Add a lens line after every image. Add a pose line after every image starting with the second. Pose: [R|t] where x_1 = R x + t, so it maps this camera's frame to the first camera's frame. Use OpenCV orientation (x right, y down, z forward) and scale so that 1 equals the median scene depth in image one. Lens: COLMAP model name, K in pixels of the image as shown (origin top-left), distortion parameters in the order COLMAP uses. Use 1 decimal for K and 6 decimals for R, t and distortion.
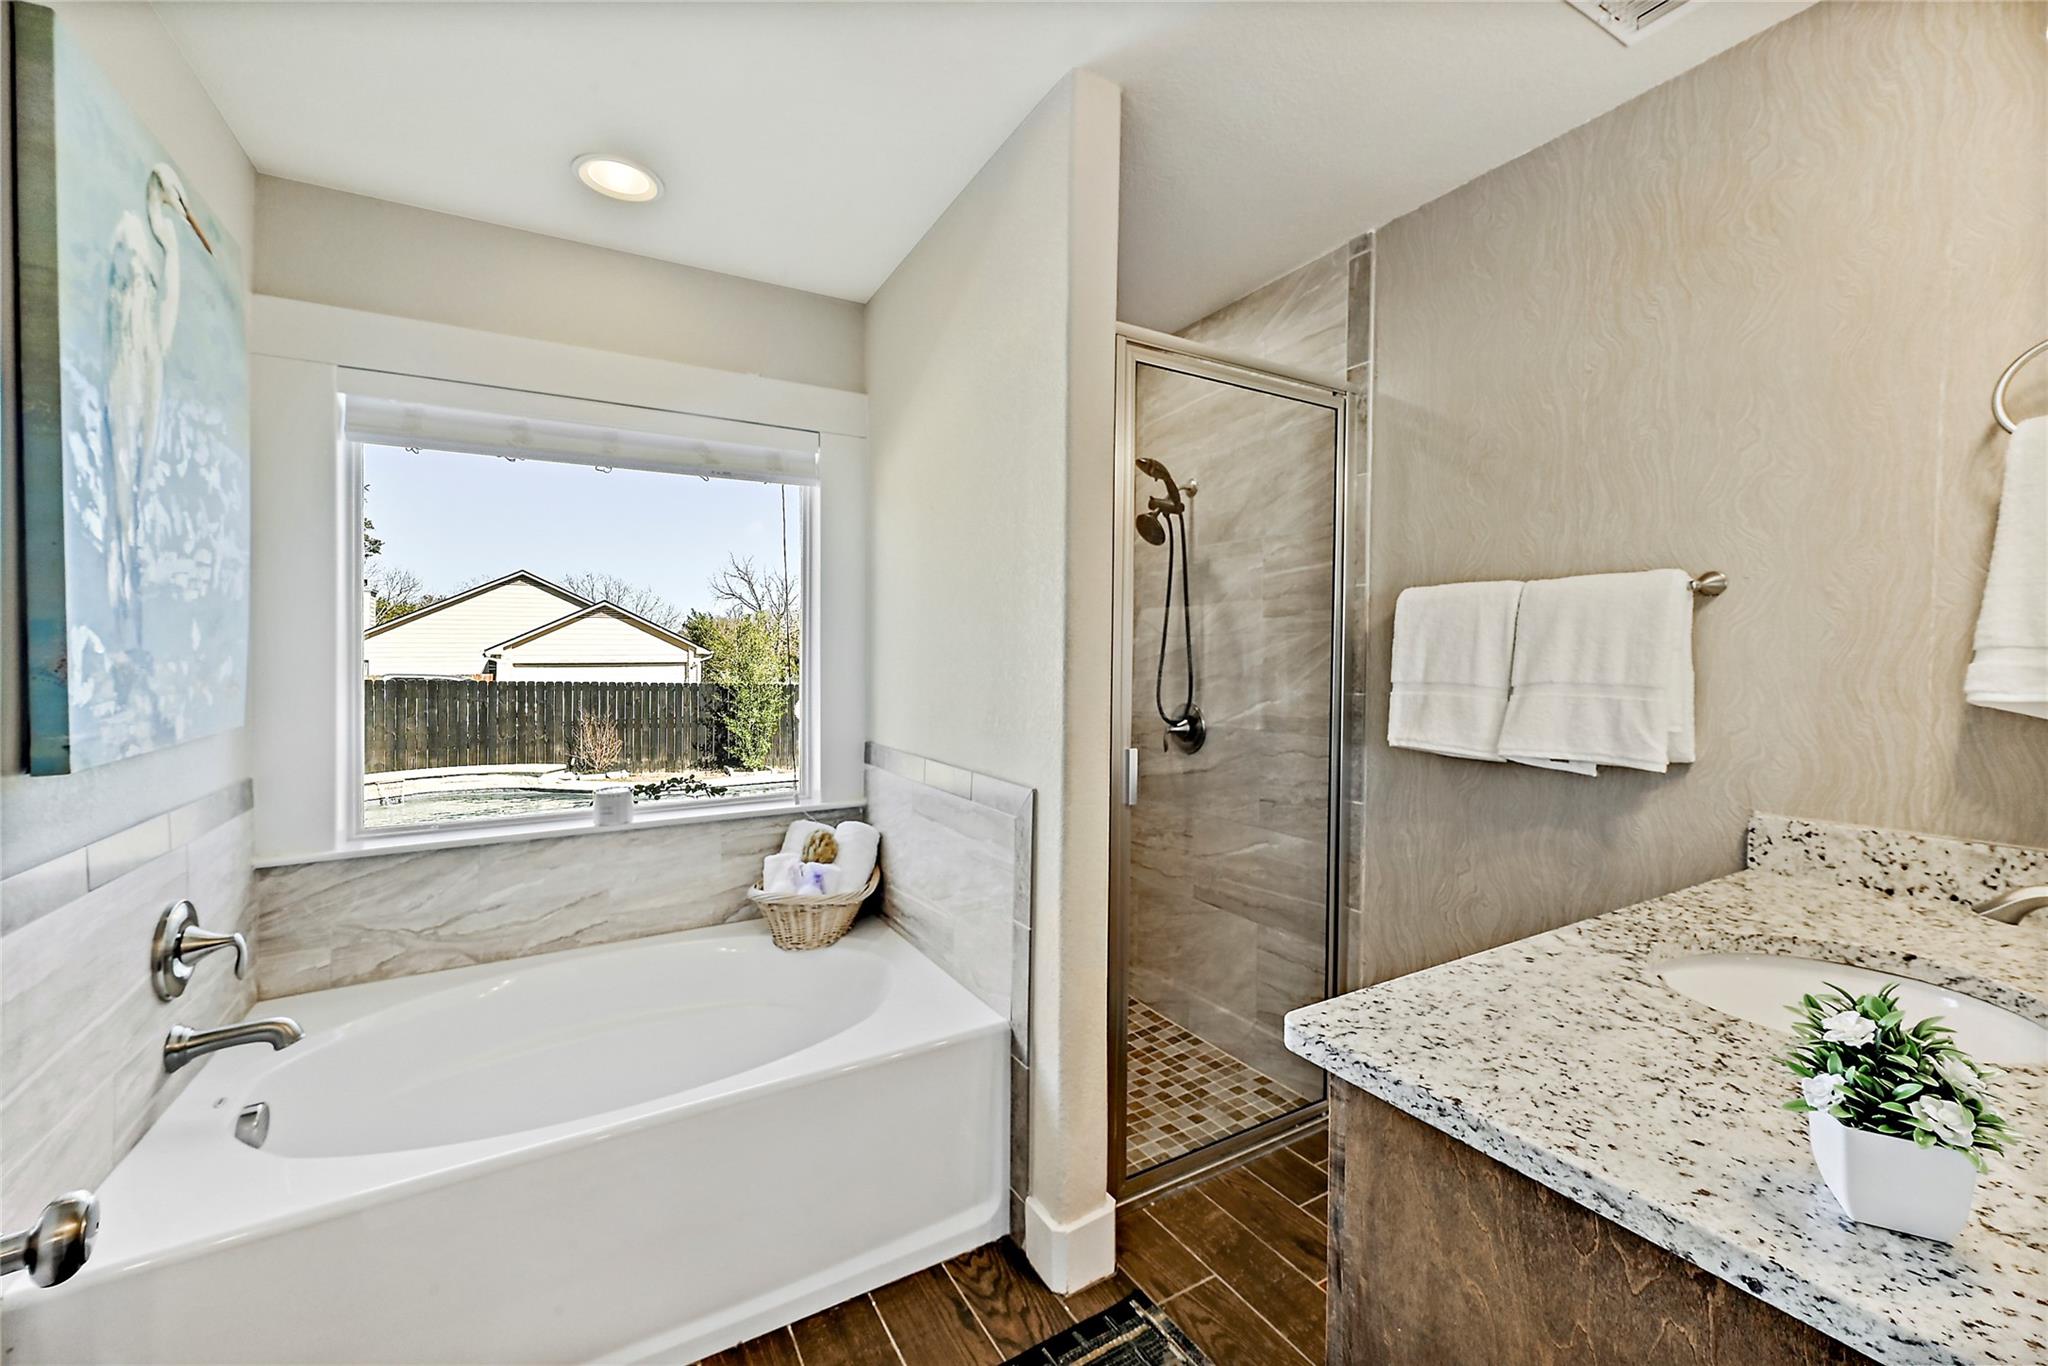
lens RADIAL K [[820.4, 0, 1010.5], [0, 820.4, 649.3], [0, 0, 1]] dist [-0.001823, -0.000106]
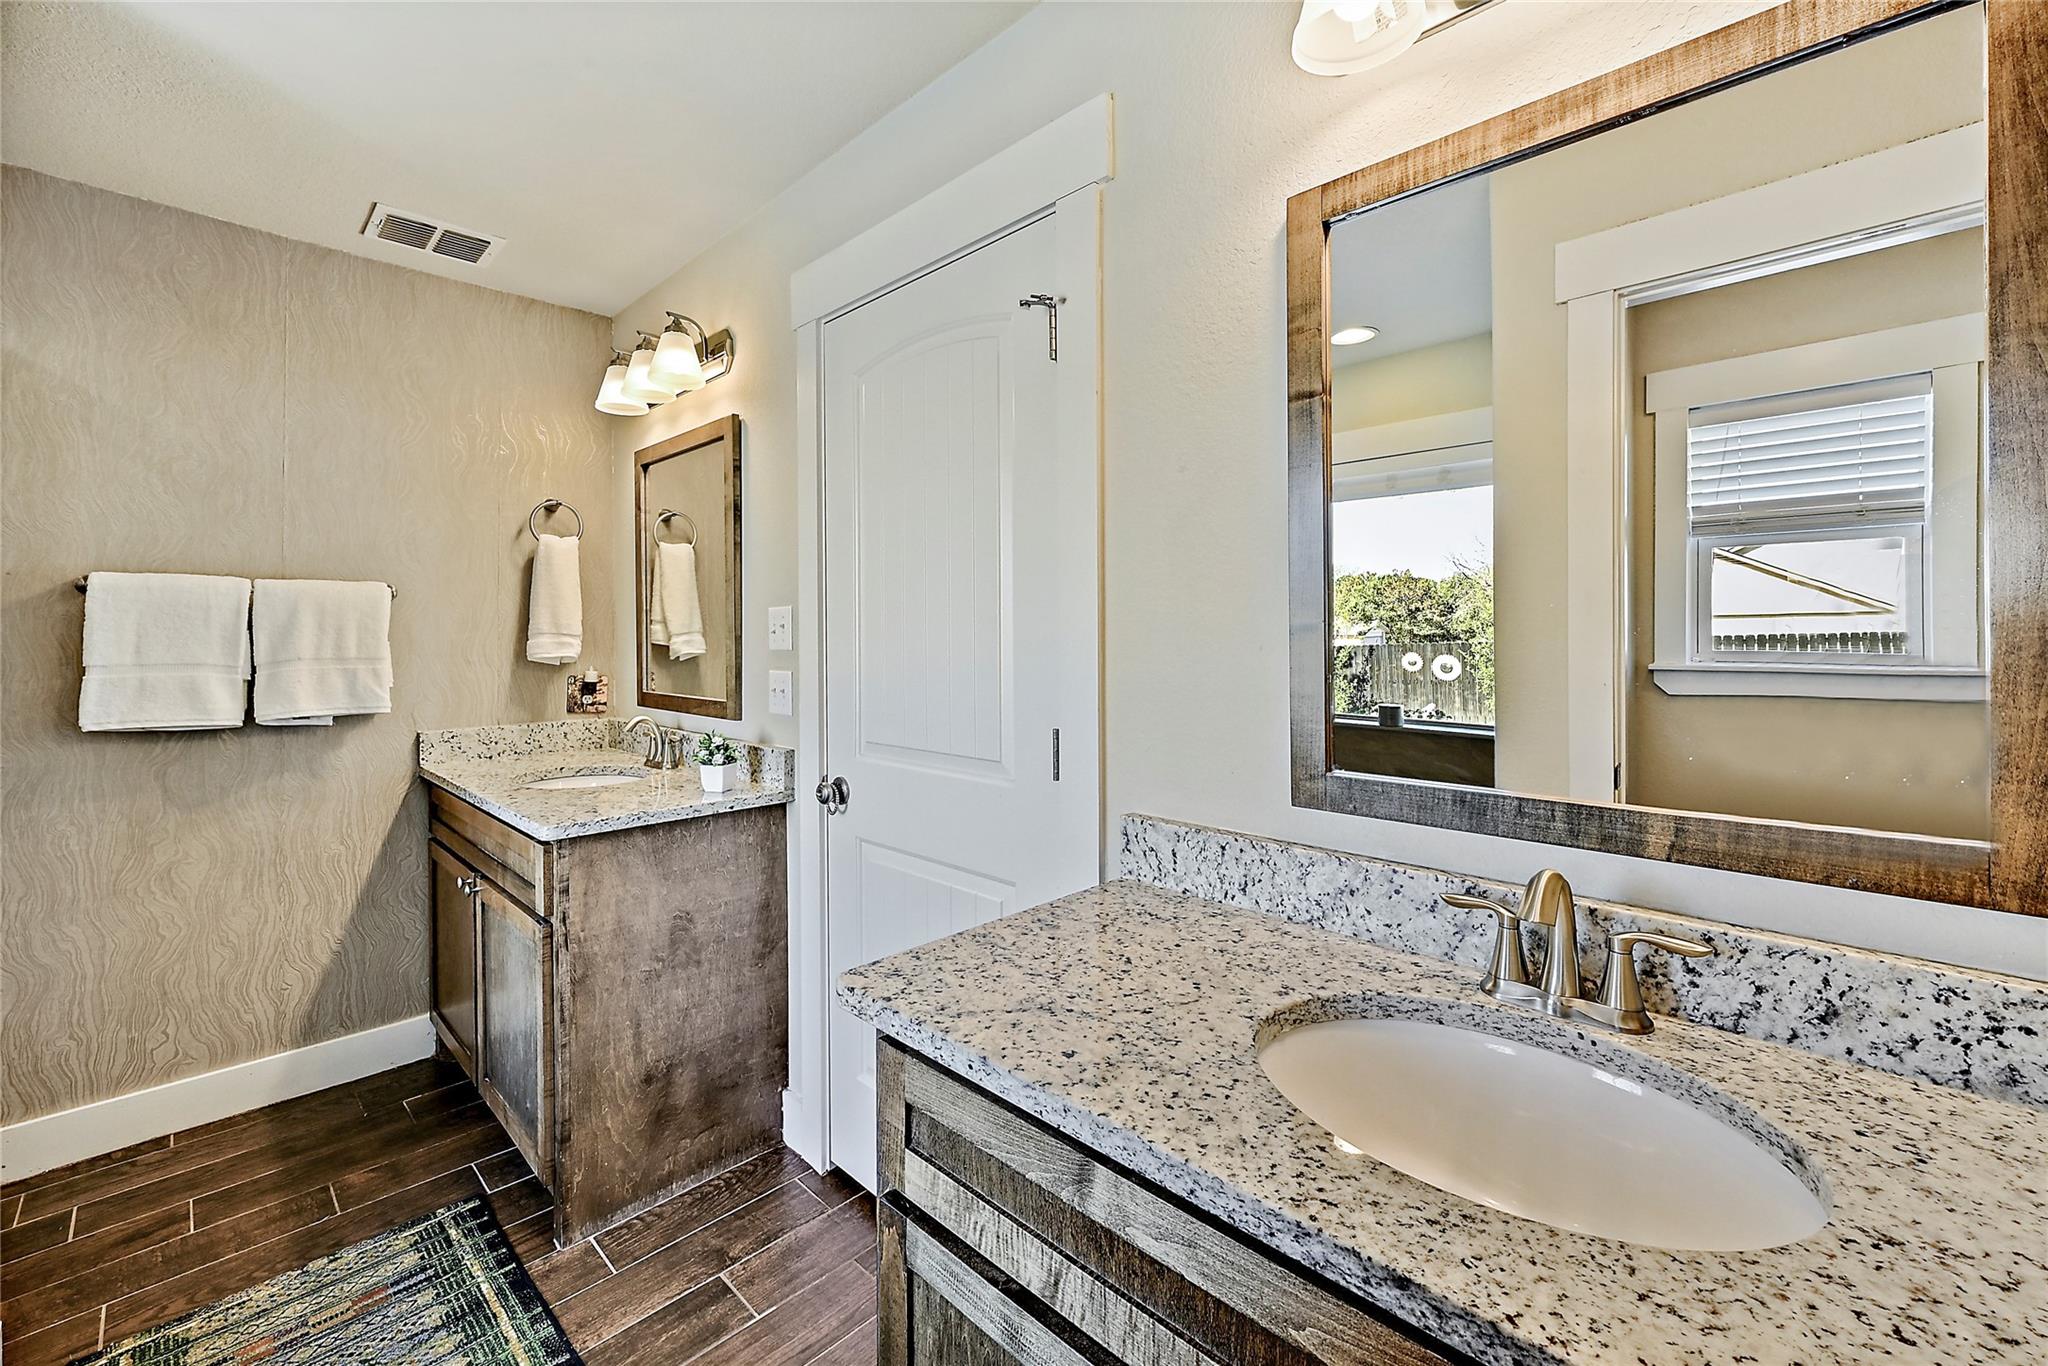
lens RADIAL K [[824.4, 0, 1029.1], [0, 824.4, 649.4], [0, 0, 1]] dist [-0.001535, -0.000039]
pose [[-0.294889, -0.002984, 0.955527, -0.973942], [0.008364, 0.999949, 0.005704, 0.028350], [-0.955495, 0.009674, -0.294849, 0.276021]]
